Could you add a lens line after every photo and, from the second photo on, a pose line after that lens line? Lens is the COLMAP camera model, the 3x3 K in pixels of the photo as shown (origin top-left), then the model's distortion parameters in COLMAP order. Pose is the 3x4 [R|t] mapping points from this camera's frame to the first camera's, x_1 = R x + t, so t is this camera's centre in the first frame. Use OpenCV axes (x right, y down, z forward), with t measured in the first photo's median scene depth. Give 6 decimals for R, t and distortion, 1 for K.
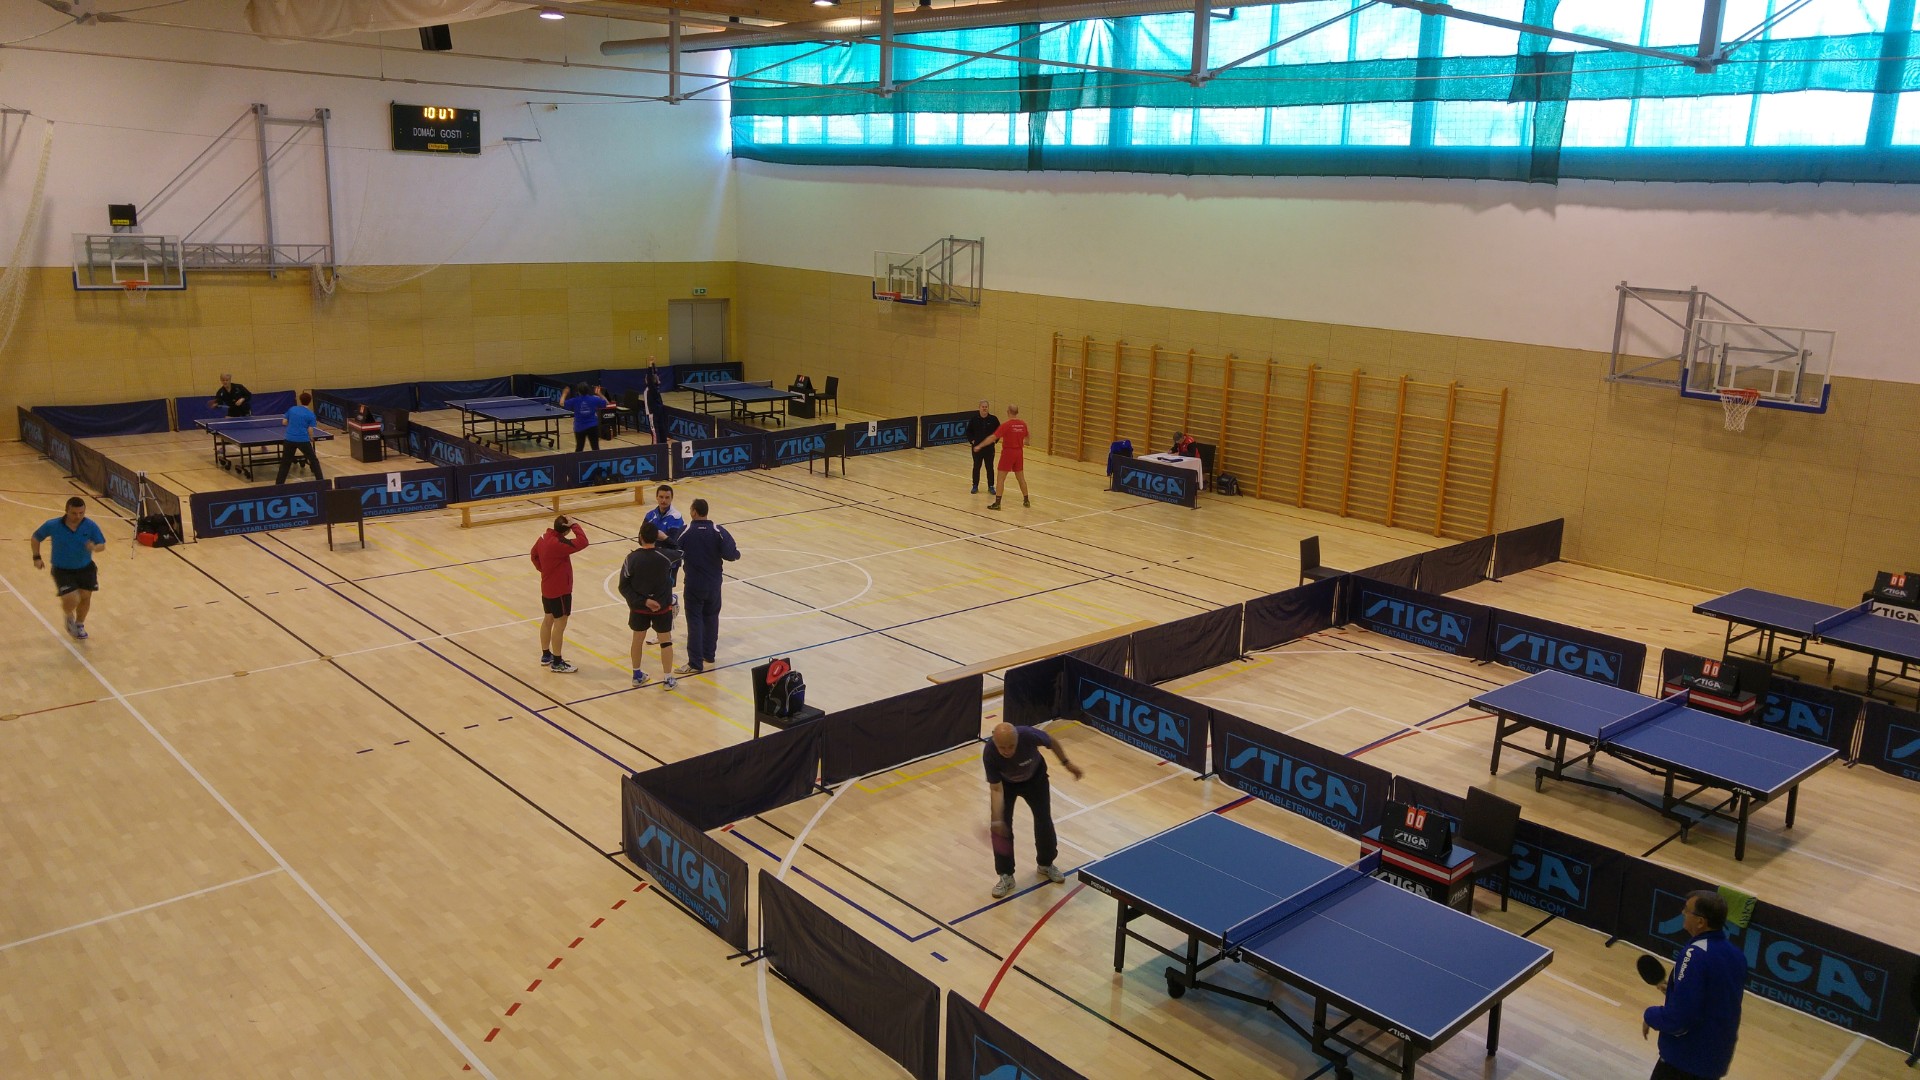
lens RADIAL K [[1417.5, 0, 1019.9], [0, 1417.5, 545.1], [0, 0, 1]] dist [0.005969, 0.000118]
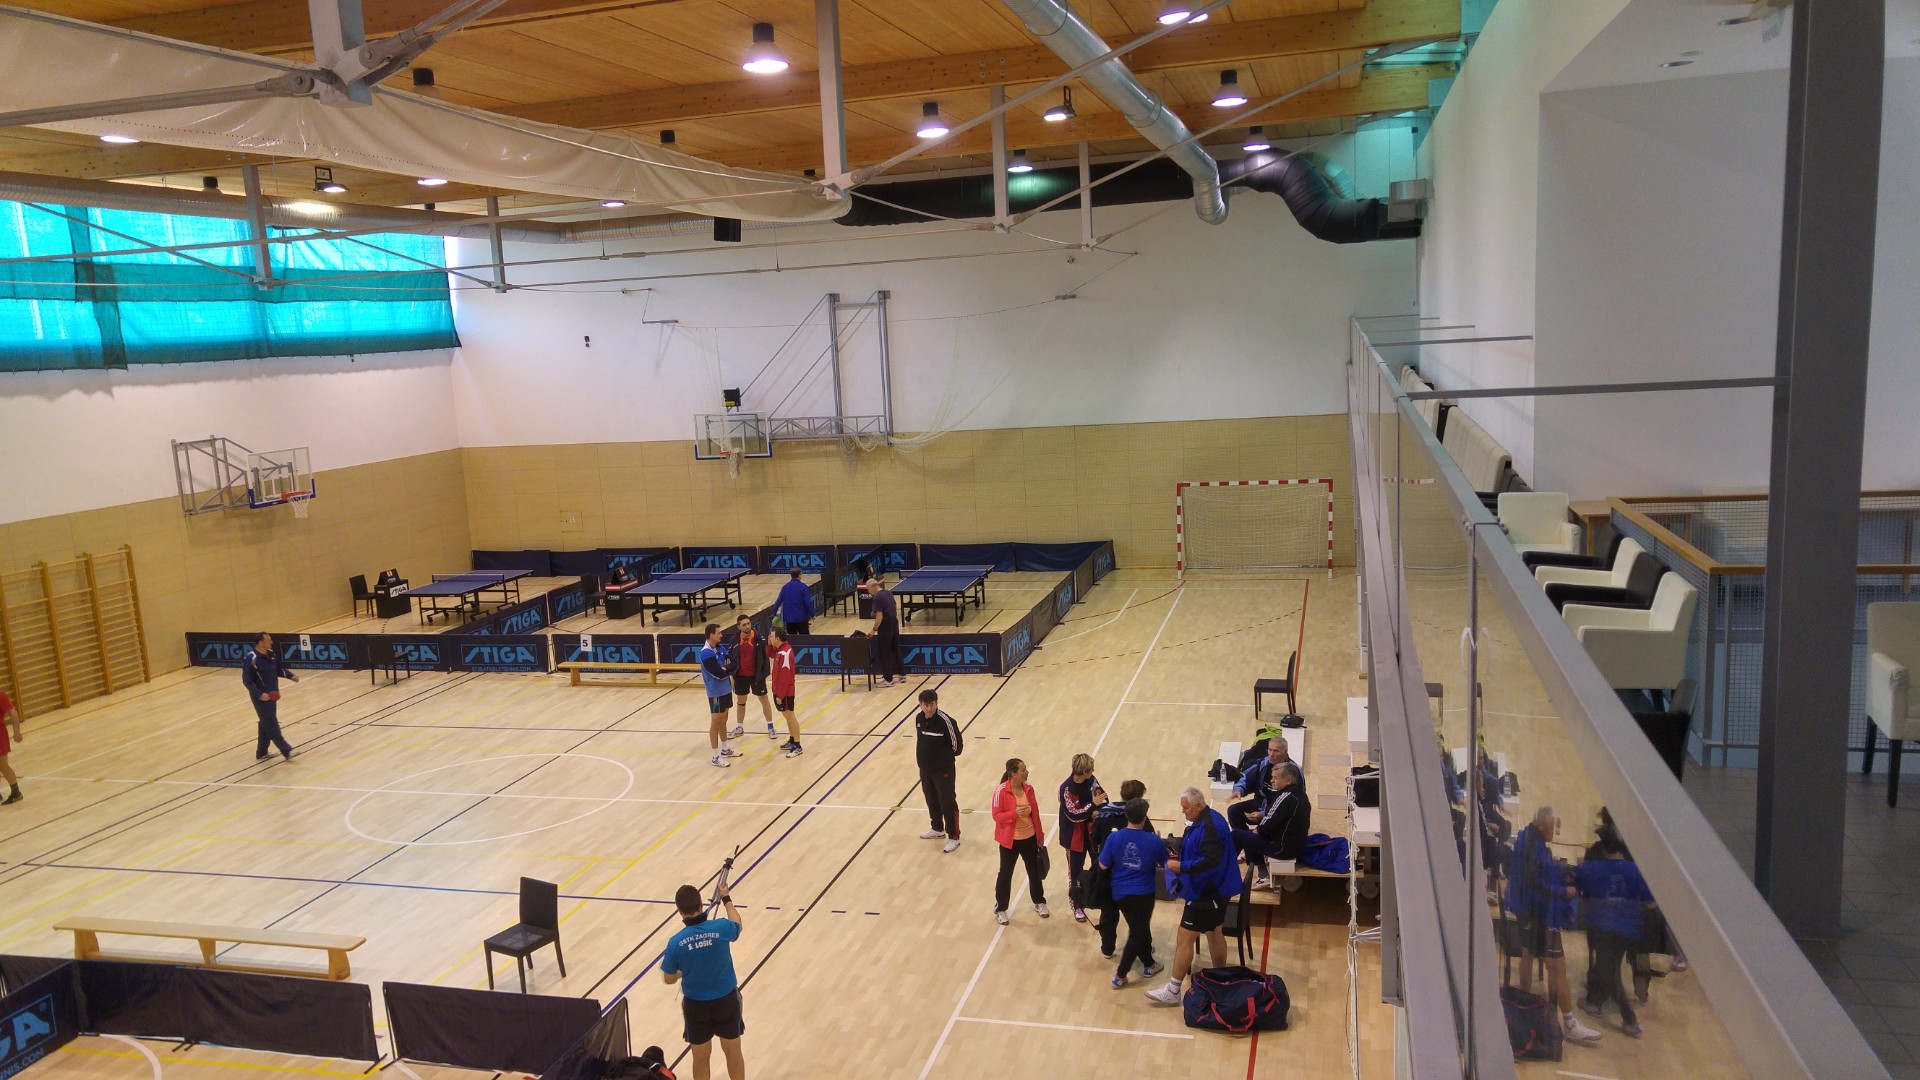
lens RADIAL K [[1406.5, 0, 923.4], [0, 1406.5, 576.0], [0, 0, 1]] dist [-0.001901, -0.008996]
pose [[-0.502386, -0.150410, 0.851461, -0.778378], [0.247752, 0.918421, 0.308419, -0.226218], [-0.828388, 0.365897, -0.424137, 0.779511]]
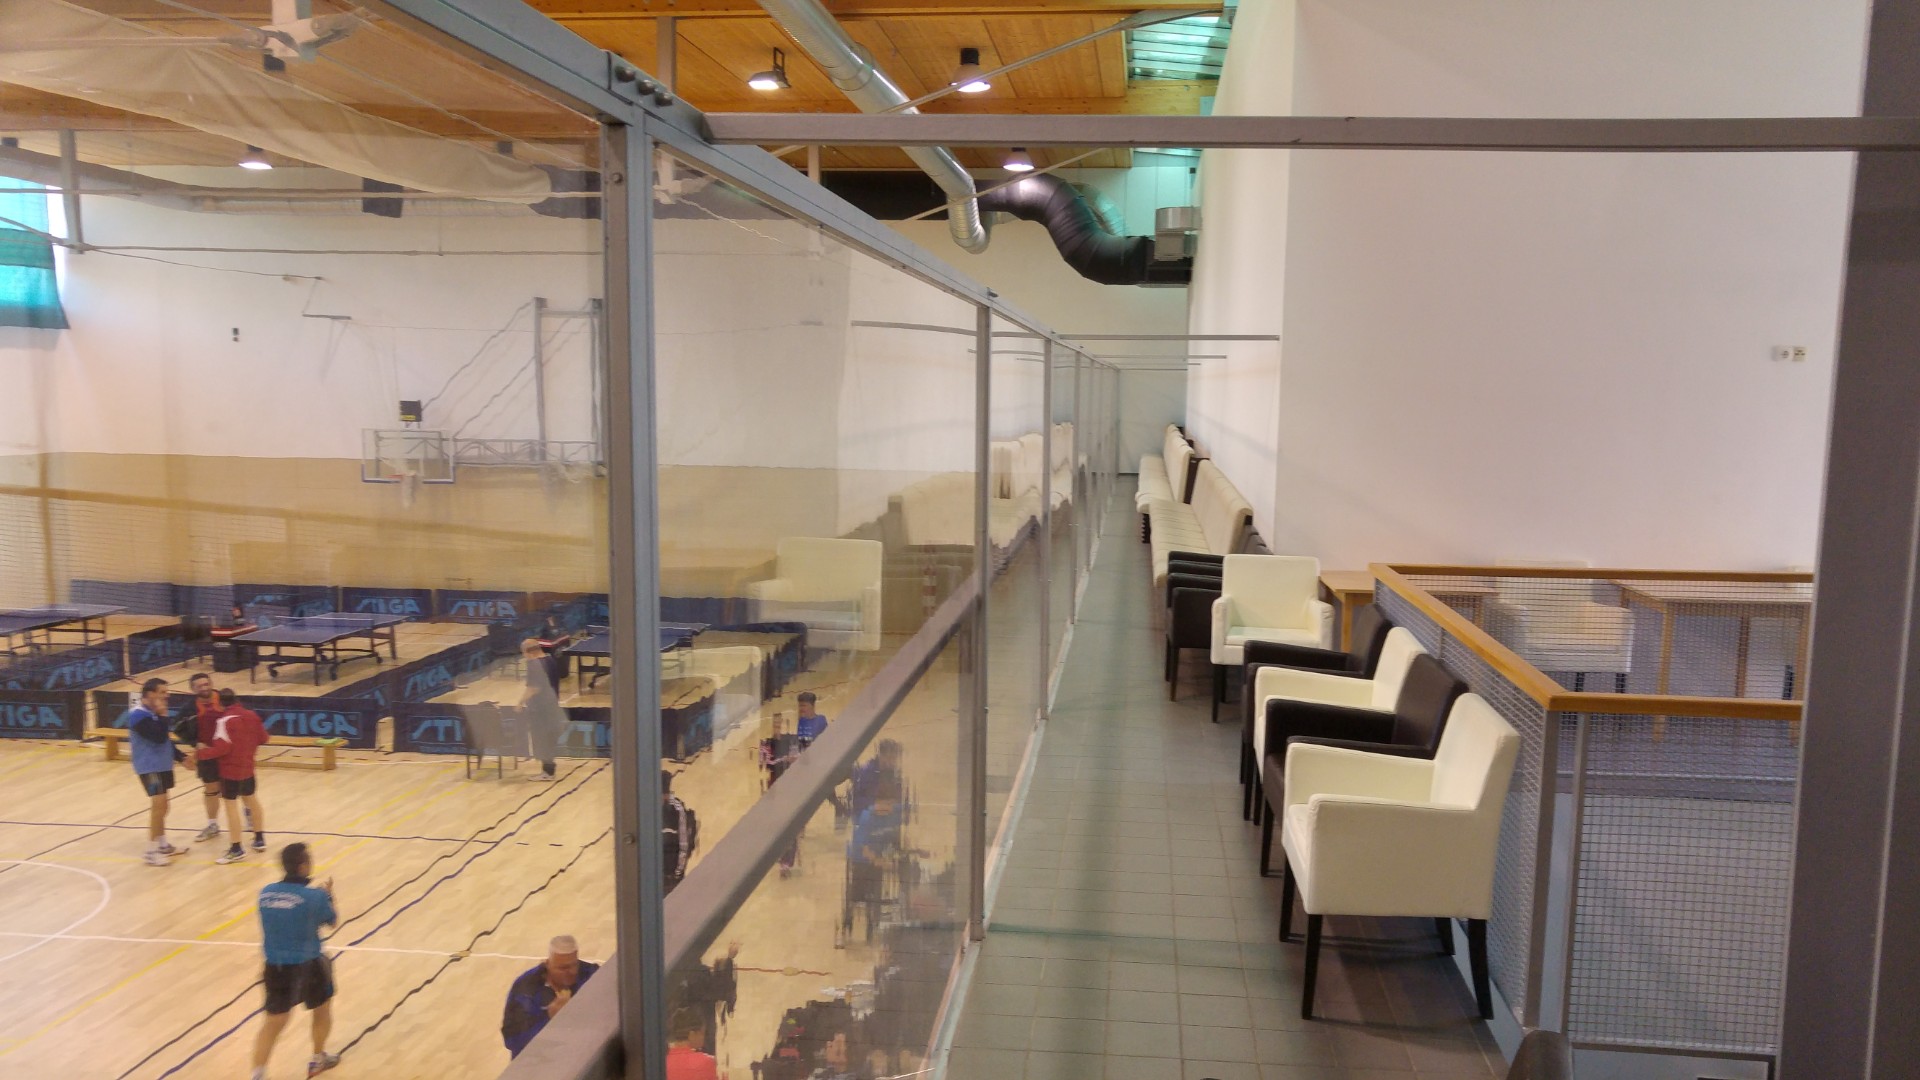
lens RADIAL K [[1413.7, 0, 991.9], [0, 1413.7, 573.1], [0, 0, 1]] dist [0.002964, 0.038526]
pose [[-0.646472, -0.140342, 0.749919, -0.699757], [0.149320, 0.940652, 0.304759, -0.174429], [-0.748183, 0.308995, -0.587149, 0.669734]]
